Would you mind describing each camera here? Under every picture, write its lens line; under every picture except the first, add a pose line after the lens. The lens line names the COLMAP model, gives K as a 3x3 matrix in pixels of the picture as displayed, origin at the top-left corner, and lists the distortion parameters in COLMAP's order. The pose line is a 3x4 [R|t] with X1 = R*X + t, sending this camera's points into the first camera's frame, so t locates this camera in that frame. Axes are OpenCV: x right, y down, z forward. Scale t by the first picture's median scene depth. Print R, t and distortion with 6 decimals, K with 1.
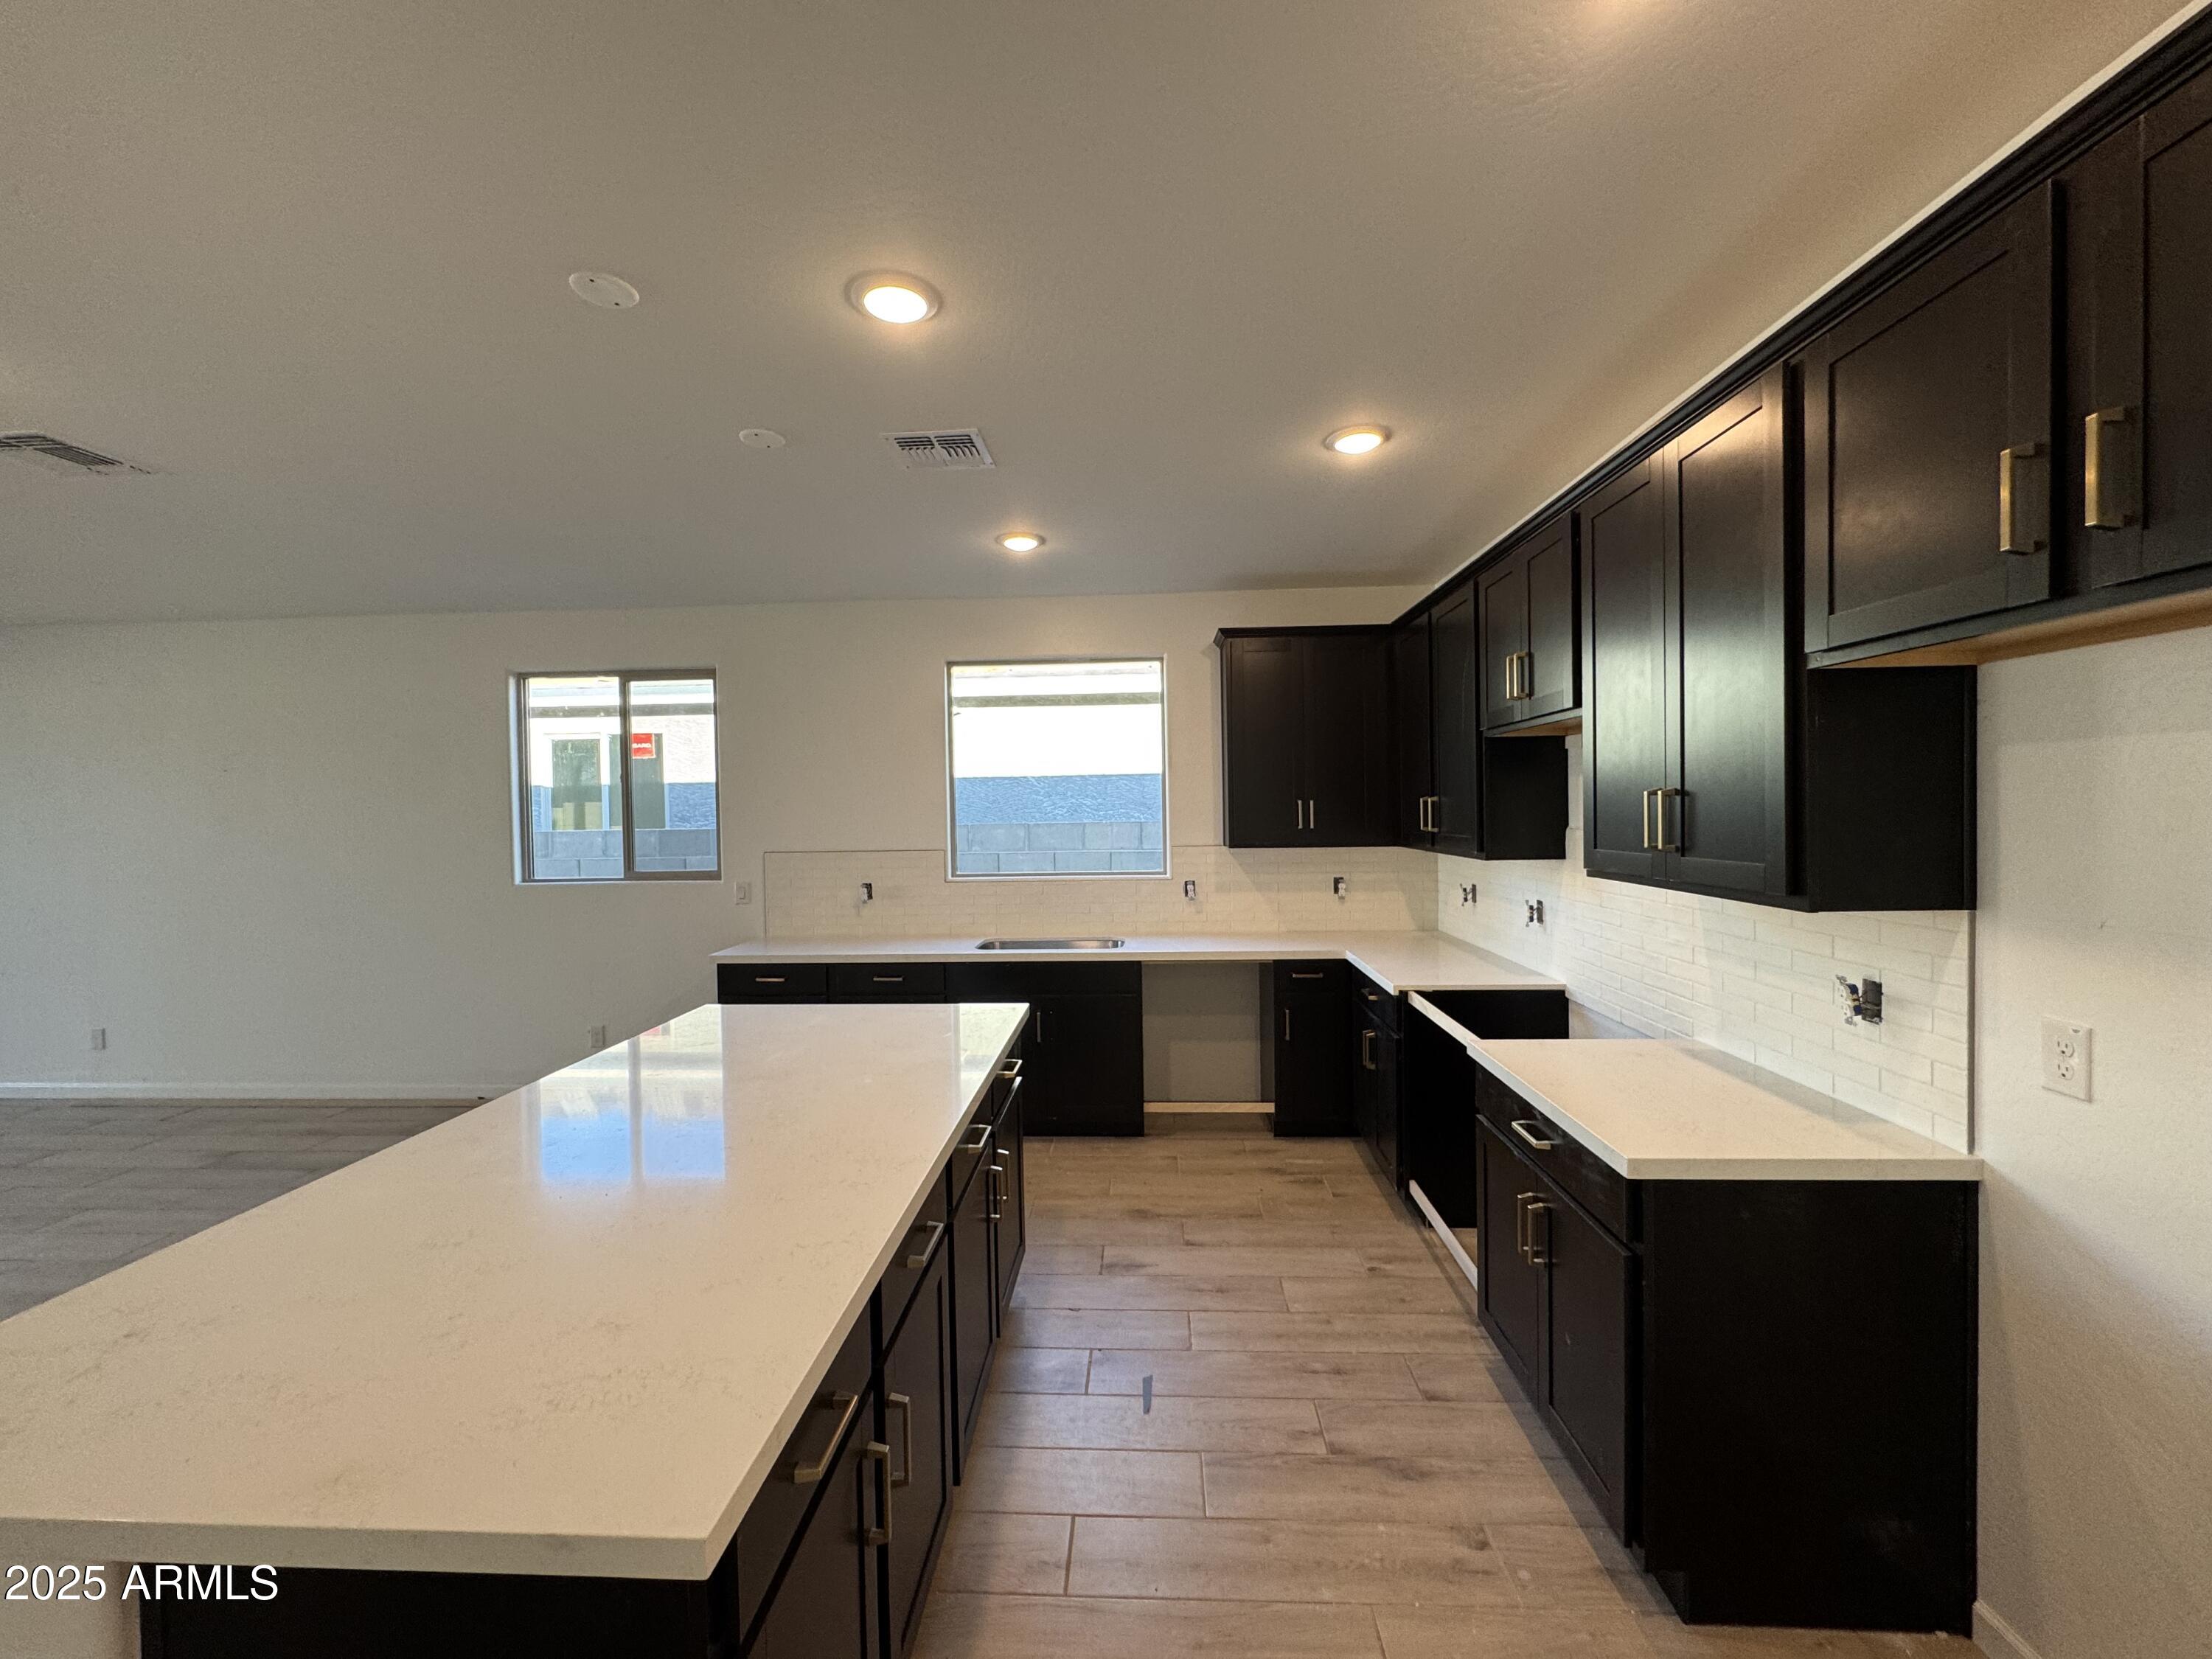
lens RADIAL K [[888.5, 0, 1105.2], [0, 888.5, 829.6], [0, 0, 1]] dist [-0.000983, -0.000495]
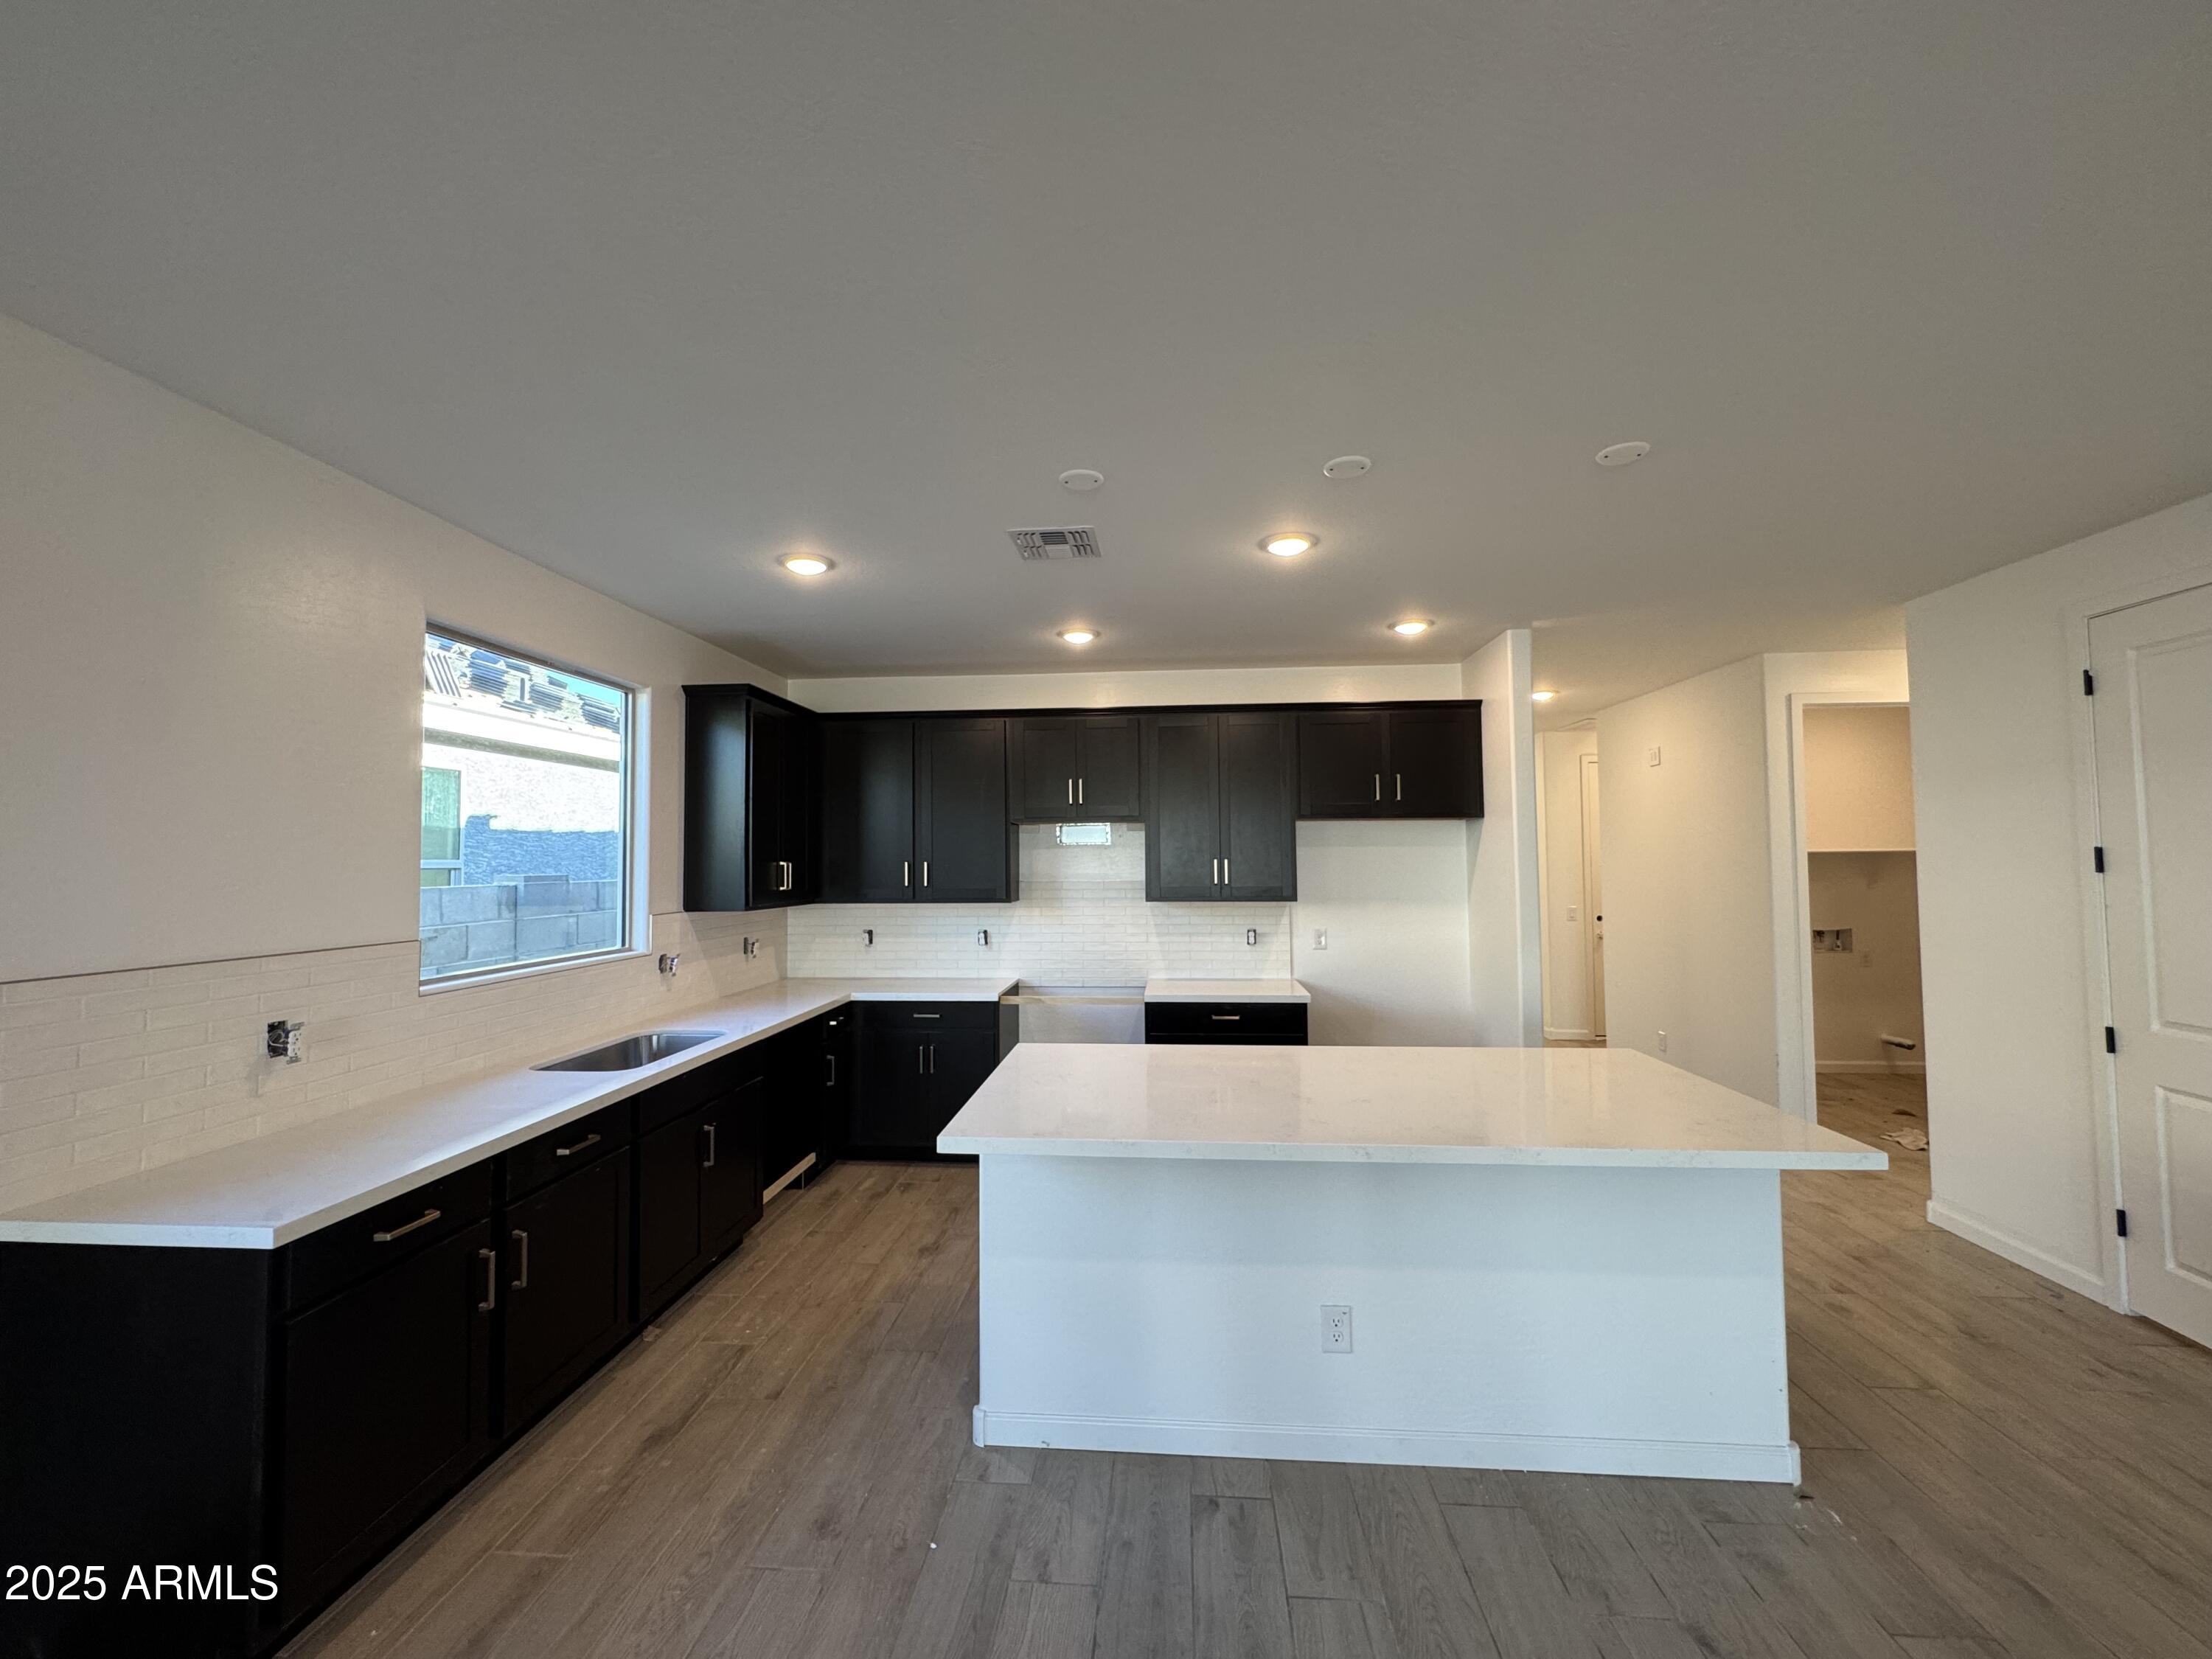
lens RADIAL K [[888.5, 0, 1107.9], [0, 888.5, 823.5], [0, 0, 1]] dist [-0.000983, -0.000495]
pose [[0.022120, 0.057227, 0.998116, -0.909942], [0.032135, 0.997804, -0.057921, -0.006222], [-0.999239, 0.033355, 0.020232, 0.653912]]
